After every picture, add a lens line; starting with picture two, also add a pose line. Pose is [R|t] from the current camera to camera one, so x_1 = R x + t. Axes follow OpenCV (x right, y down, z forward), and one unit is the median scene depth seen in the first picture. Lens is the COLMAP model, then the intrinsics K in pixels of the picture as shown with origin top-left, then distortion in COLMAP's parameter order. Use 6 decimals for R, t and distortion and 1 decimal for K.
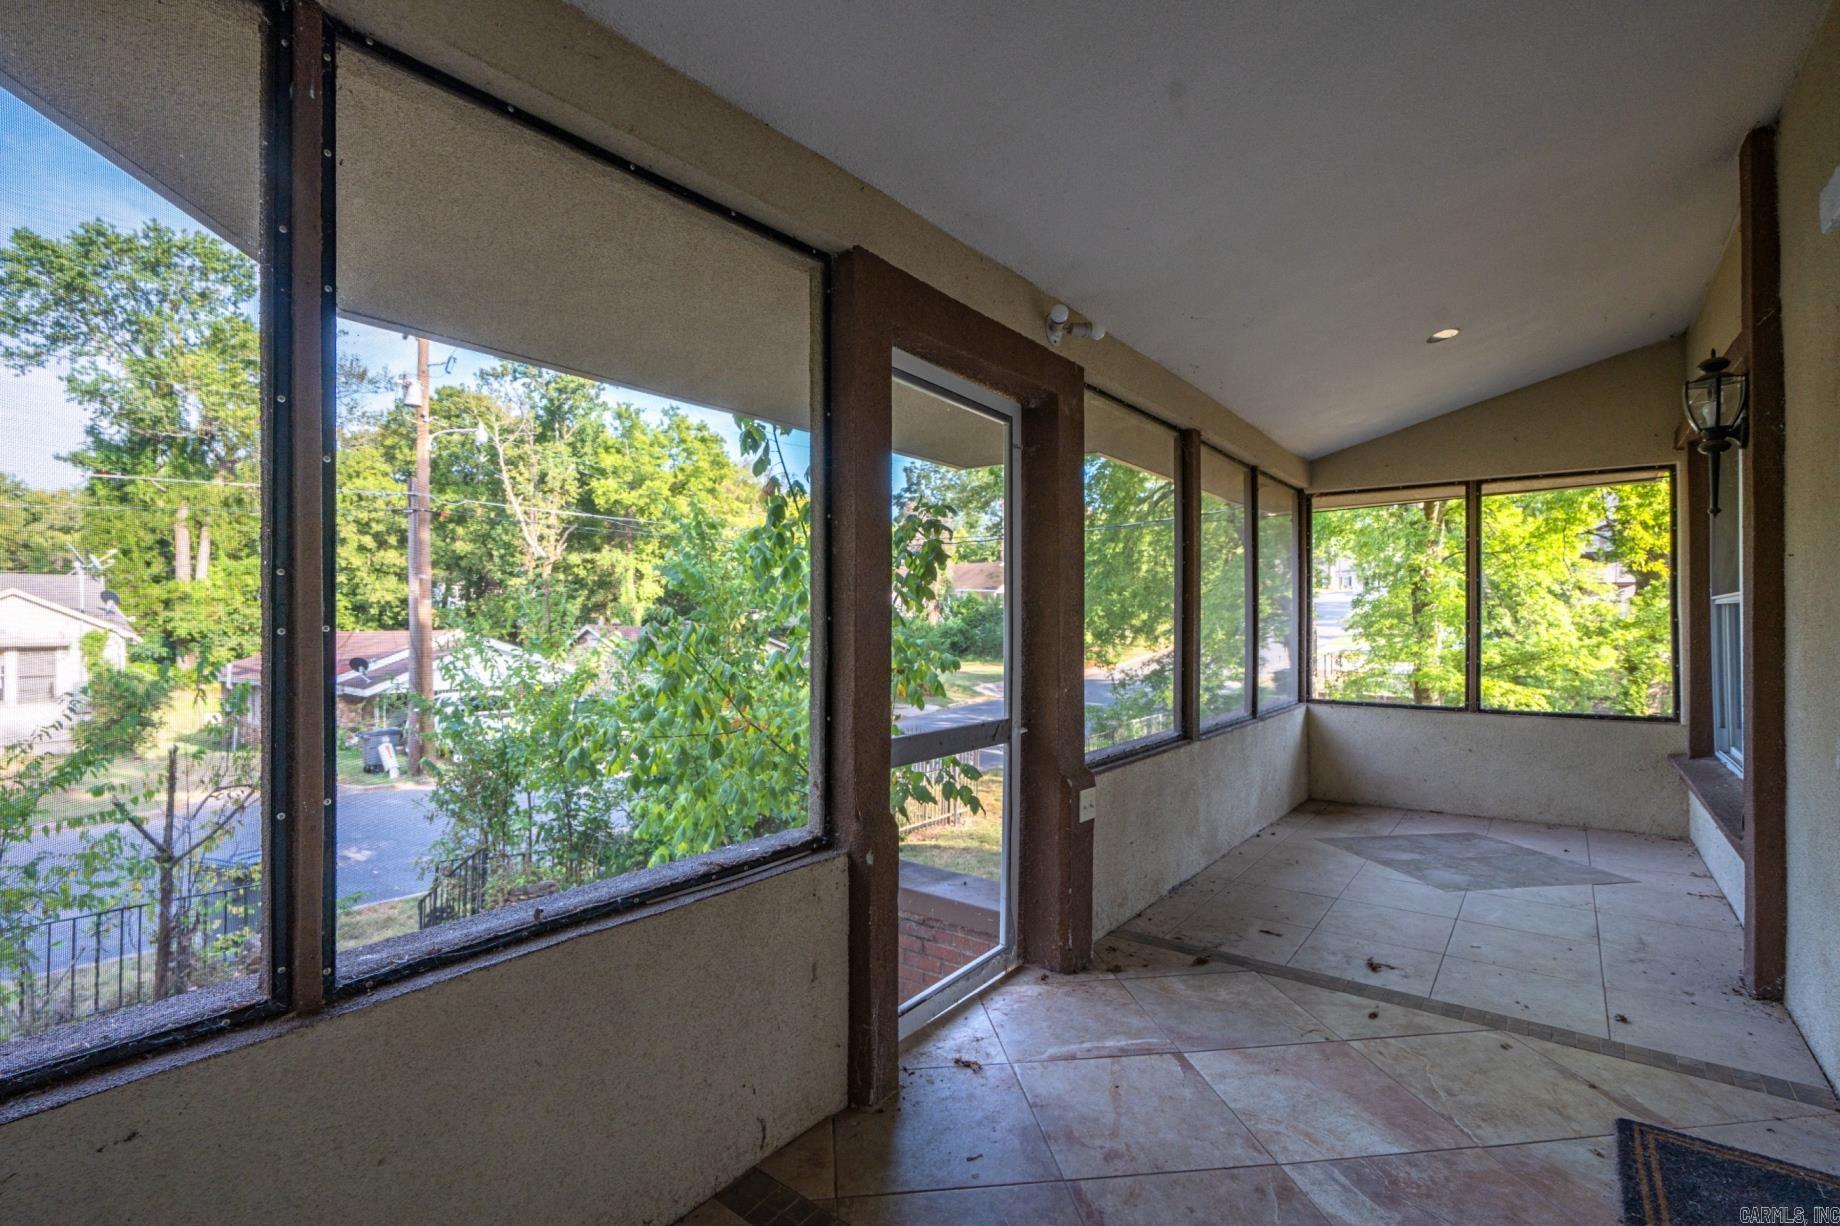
lens RADIAL K [[834.2, 0, 920.0], [0, 834.2, 613.0], [0, 0, 1]] dist [0.000109, 0.001094]
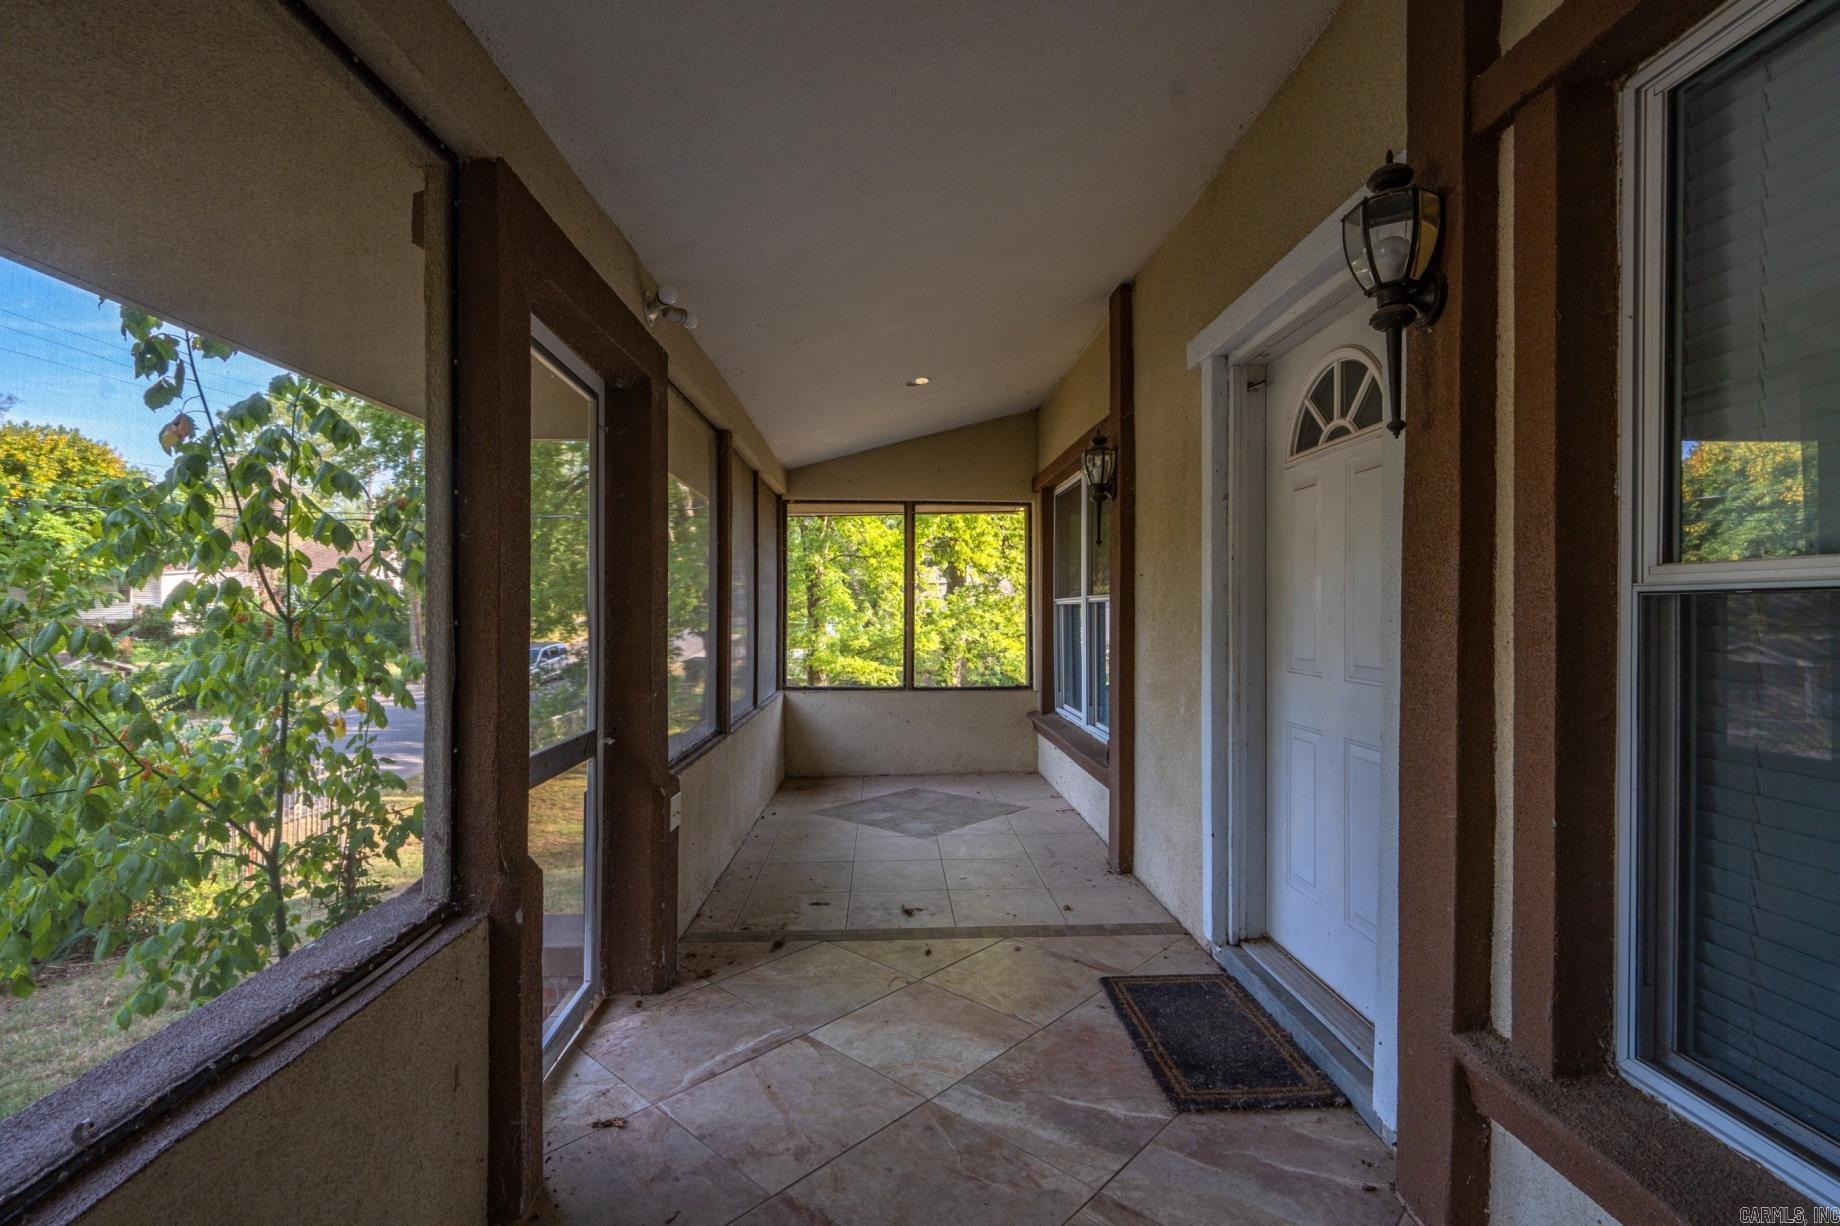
lens RADIAL K [[830.0, 0, 920.0], [0, 830.0, 613.0], [0, 0, 1]] dist [0.001375, 0.001236]
pose [[0.774922, 0.000380, 0.632057, -0.187236], [-0.006947, 0.999945, 0.007916, -0.008637], [-0.632019, -0.010525, 0.774881, 0.085407]]
